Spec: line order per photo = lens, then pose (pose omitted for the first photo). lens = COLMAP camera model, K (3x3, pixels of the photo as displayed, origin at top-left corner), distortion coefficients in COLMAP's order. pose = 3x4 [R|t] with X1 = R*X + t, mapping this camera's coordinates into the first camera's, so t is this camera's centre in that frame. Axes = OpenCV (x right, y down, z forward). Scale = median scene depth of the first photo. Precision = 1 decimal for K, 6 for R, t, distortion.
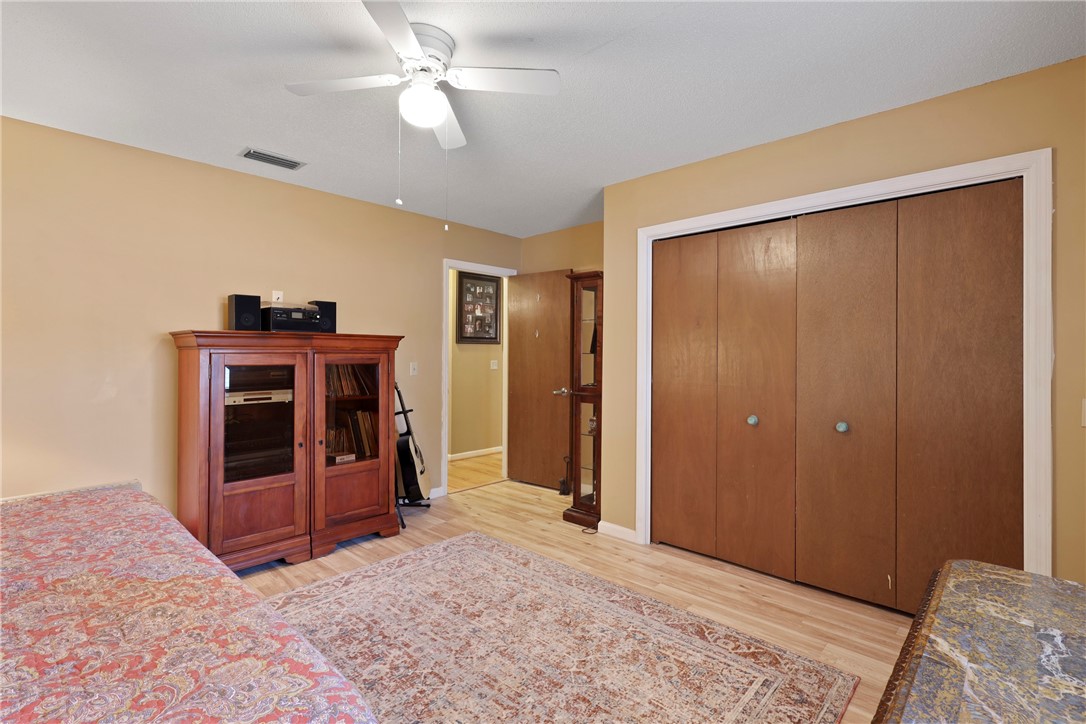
lens RADIAL K [[503.2, 0, 543.0], [0, 503.2, 362.0], [0, 0, 1]] dist [-0.002911, 0.000637]
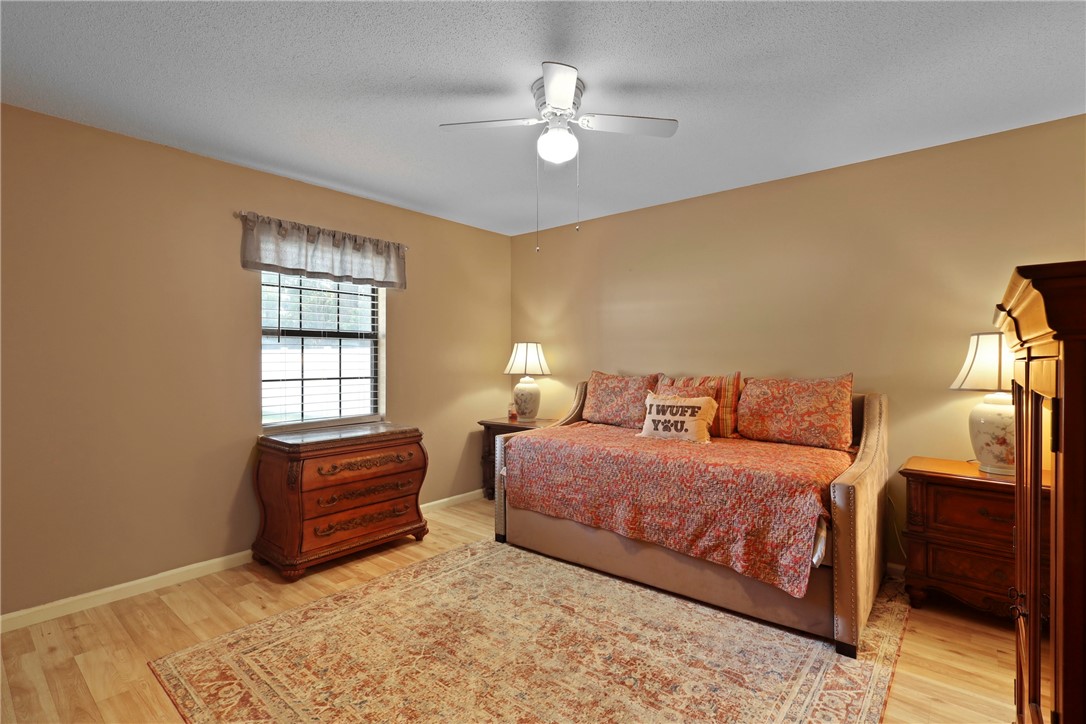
lens RADIAL K [[503.2, 0, 543.0], [0, 503.2, 362.0], [0, 0, 1]] dist [-0.002911, 0.000637]
pose [[-0.998798, -0.004608, -0.048801, -0.138197], [-0.005455, 0.999837, 0.017236, -0.026651], [0.048713, 0.017482, -0.998660, 1.961771]]
